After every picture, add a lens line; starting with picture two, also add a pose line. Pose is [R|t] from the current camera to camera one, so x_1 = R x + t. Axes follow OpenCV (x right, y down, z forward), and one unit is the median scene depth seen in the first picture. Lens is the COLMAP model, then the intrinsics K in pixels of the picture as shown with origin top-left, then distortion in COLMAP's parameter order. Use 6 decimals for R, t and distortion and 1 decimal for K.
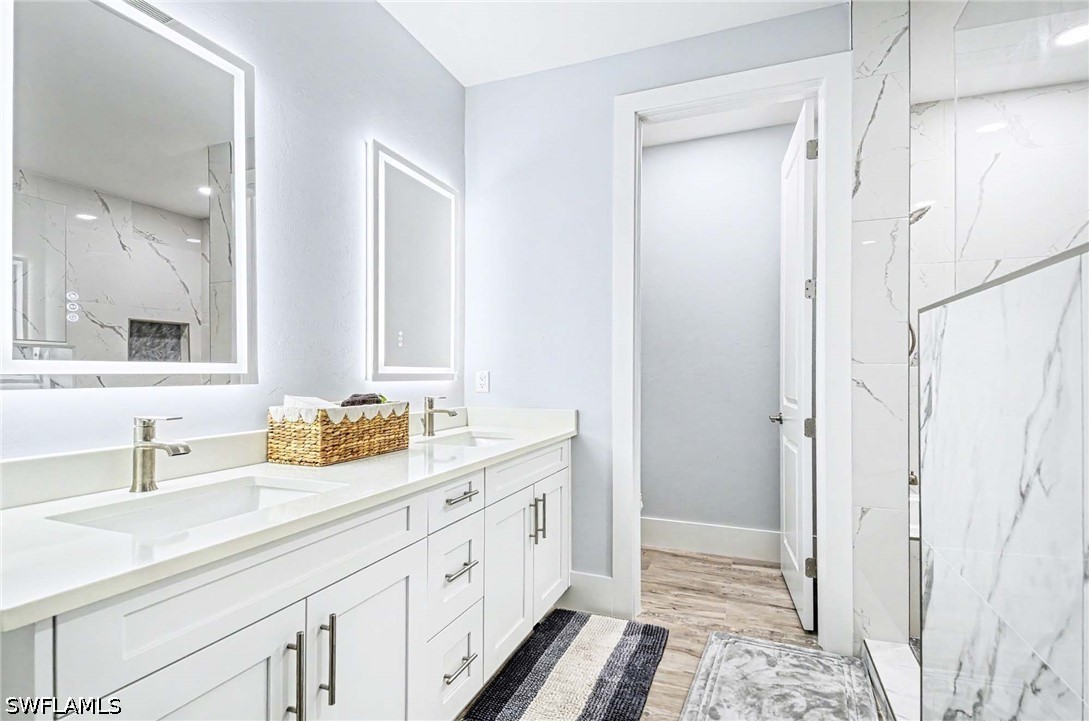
lens RADIAL K [[492.9, 0, 544.5], [0, 492.9, 360.5], [0, 0, 1]] dist [0.000908, -0.000104]
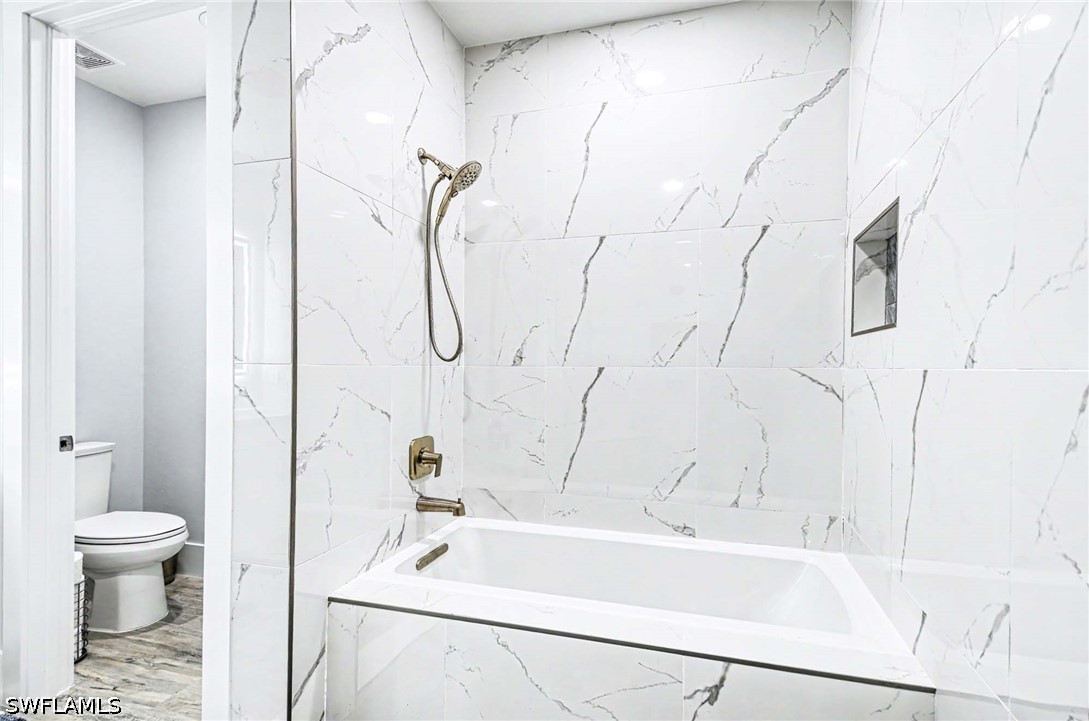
lens RADIAL K [[496.1, 0, 545.0], [0, 496.1, 368.0], [0, 0, 1]] dist [0.017764, -0.000007]
pose [[0.999517, 0.015849, 0.026721, 0.816662], [-0.016085, 0.999833, 0.008659, -0.000556], [-0.026579, -0.009084, 0.999605, 0.200992]]
